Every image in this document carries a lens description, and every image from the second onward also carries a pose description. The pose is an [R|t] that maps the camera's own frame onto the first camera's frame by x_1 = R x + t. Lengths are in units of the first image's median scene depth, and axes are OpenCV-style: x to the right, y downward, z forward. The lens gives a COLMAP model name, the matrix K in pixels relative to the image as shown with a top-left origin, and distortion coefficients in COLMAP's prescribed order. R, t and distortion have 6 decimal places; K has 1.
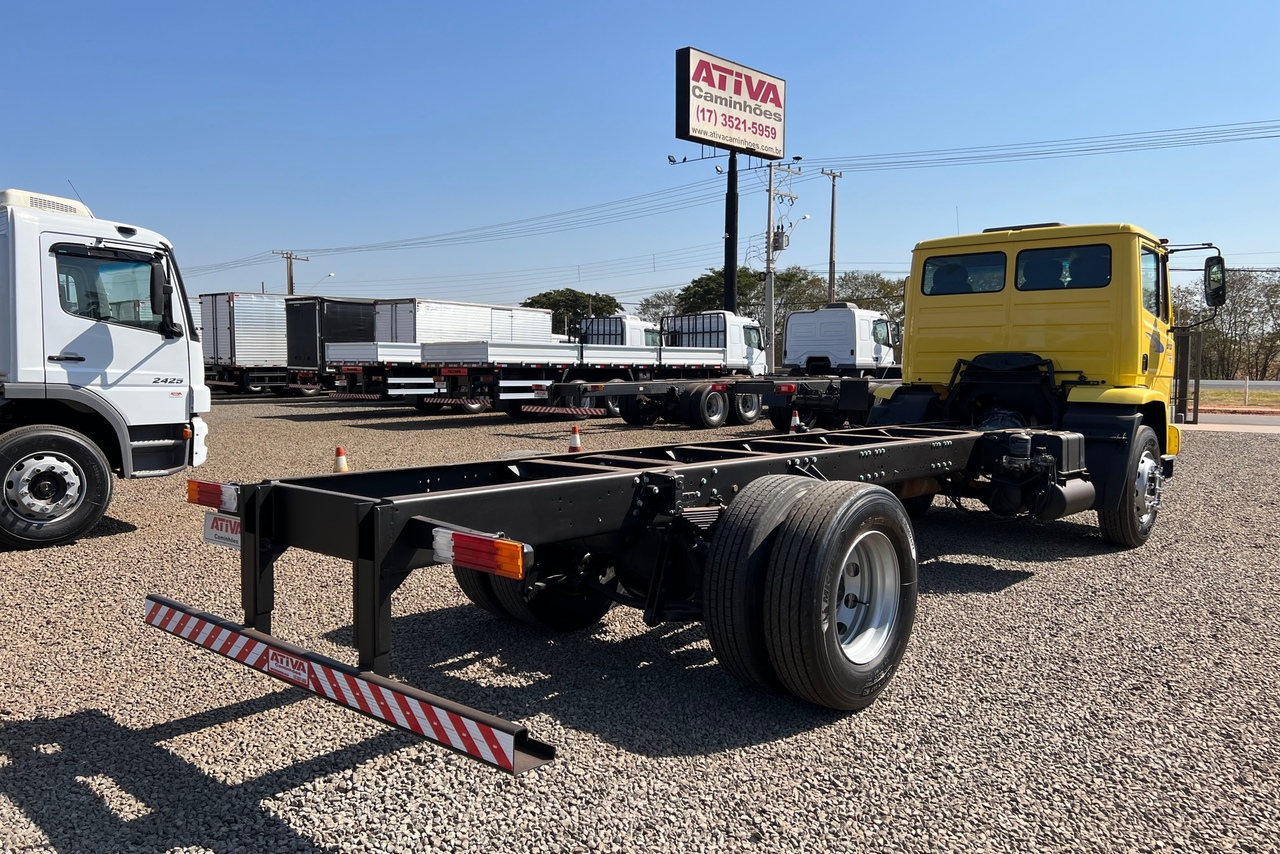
lens RADIAL K [[952.3, 0, 640.0], [0, 952.3, 427.0], [0, 0, 1]] dist [0.057403, -0.075327]
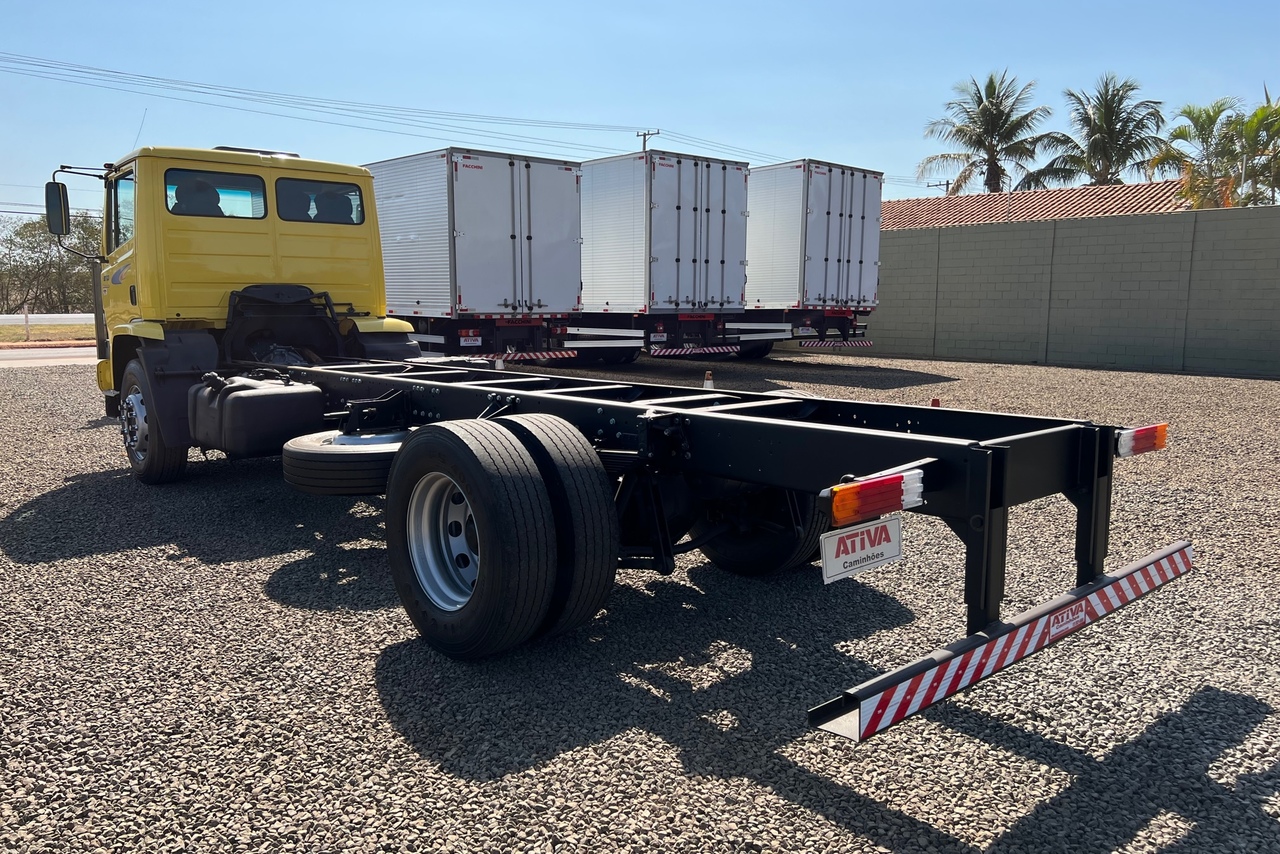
lens RADIAL K [[965.0, 0, 640.0], [0, 965.0, 427.0], [0, 0, 1]] dist [0.040690, -0.078317]
pose [[0.119262, -0.131685, 0.984091, -0.152439], [0.063989, 0.990124, 0.124737, -0.009609], [-0.990799, 0.048095, 0.126510, 0.147665]]
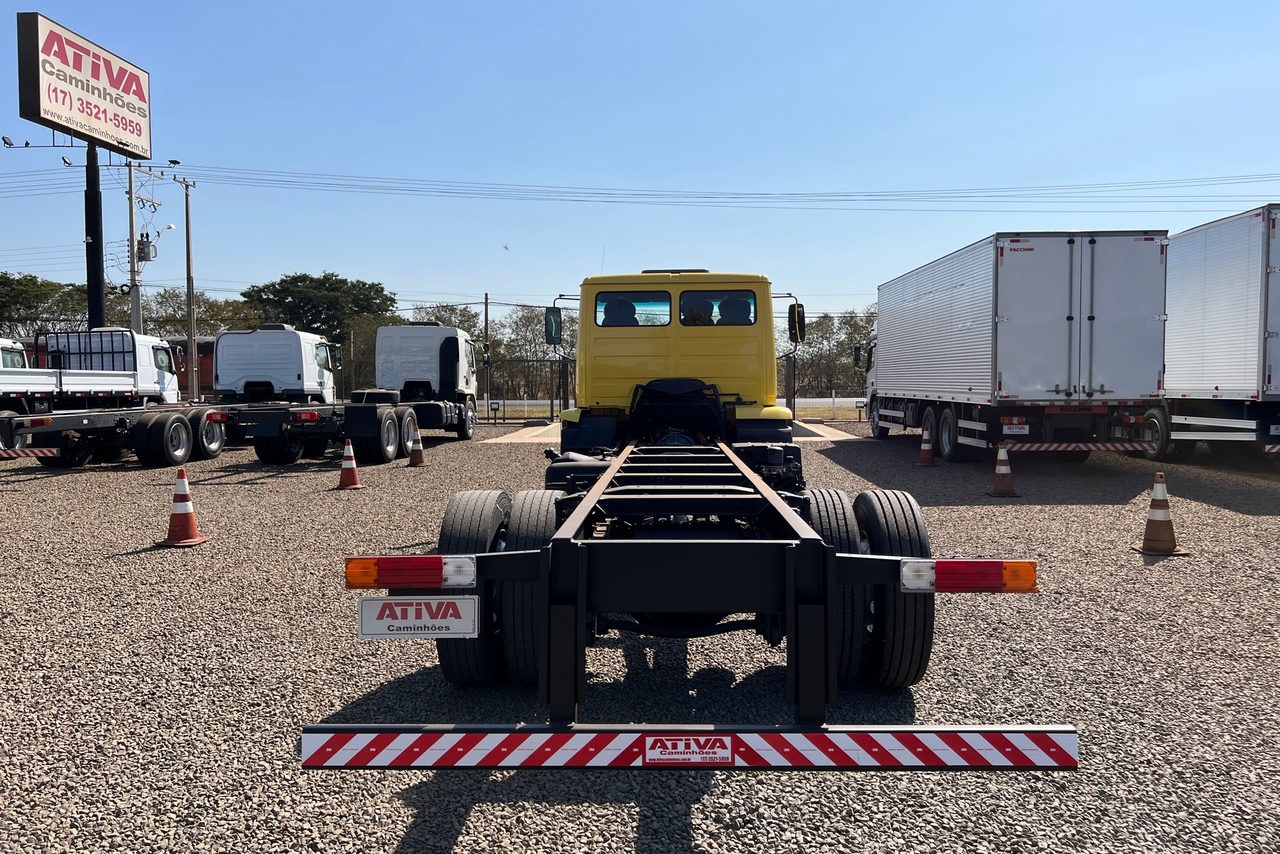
lens RADIAL K [[952.3, 0, 640.0], [0, 952.3, 427.0], [0, 0, 1]] dist [0.057403, -0.075327]
pose [[0.771372, -0.035512, 0.635393, -0.106600], [0.051252, 0.998665, -0.006406, -0.003977], [-0.634317, 0.037507, 0.772162, 0.040770]]
